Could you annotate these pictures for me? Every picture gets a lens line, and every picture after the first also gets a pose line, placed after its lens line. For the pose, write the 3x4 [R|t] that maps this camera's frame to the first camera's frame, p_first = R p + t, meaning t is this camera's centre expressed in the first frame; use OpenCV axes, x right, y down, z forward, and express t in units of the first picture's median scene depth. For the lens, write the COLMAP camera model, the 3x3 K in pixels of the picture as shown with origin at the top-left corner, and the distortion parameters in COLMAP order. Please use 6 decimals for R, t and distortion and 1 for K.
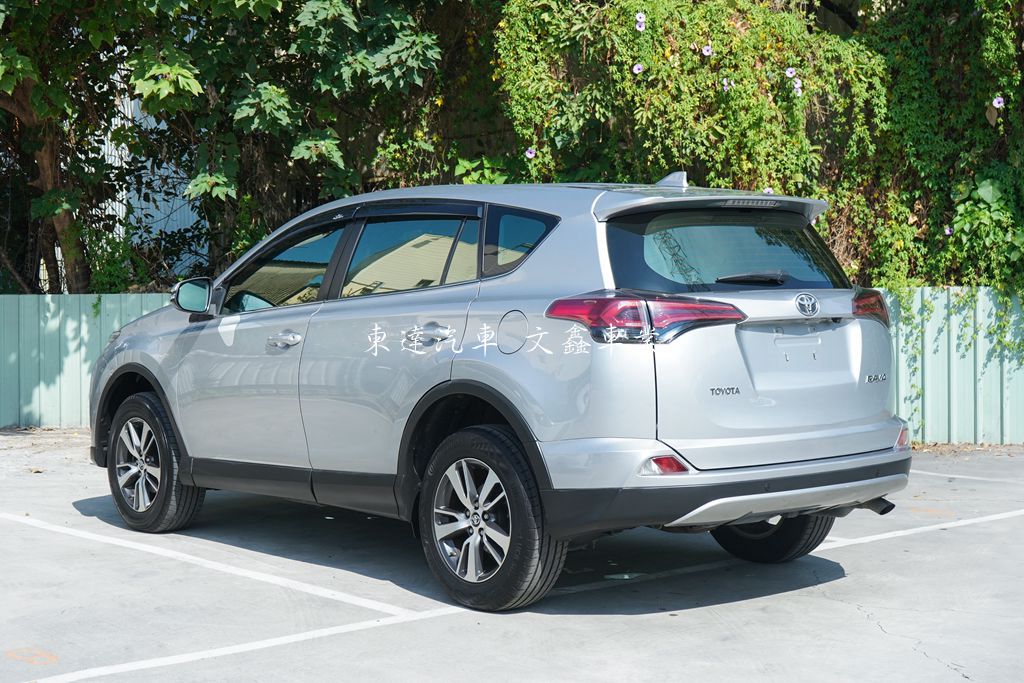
lens RADIAL K [[1540.4, 0, 512.0], [0, 1540.4, 341.5], [0, 0, 1]] dist [-0.053349, 0.075304]
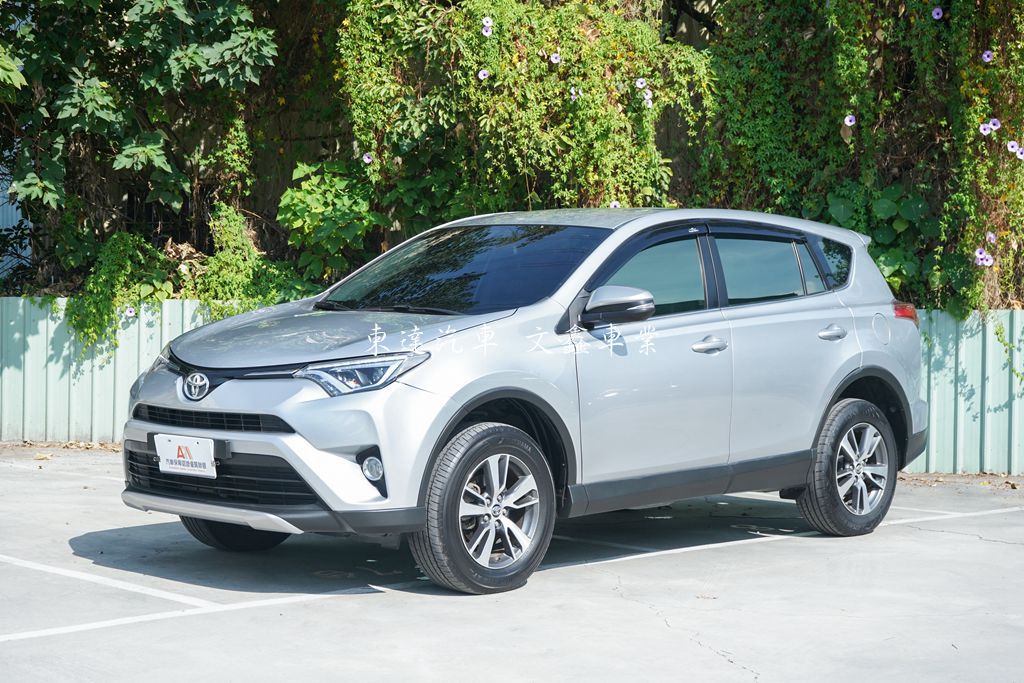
lens RADIAL K [[1779.5, 0, 512.0], [0, 1779.5, 341.5], [0, 0, 1]] dist [-0.058104, 0.106605]
pose [[0.997006, 0.022676, 0.073925, 0.020862], [-0.021230, 0.999569, -0.020288, 0.012622], [-0.074353, 0.018658, 0.997057, -0.110906]]
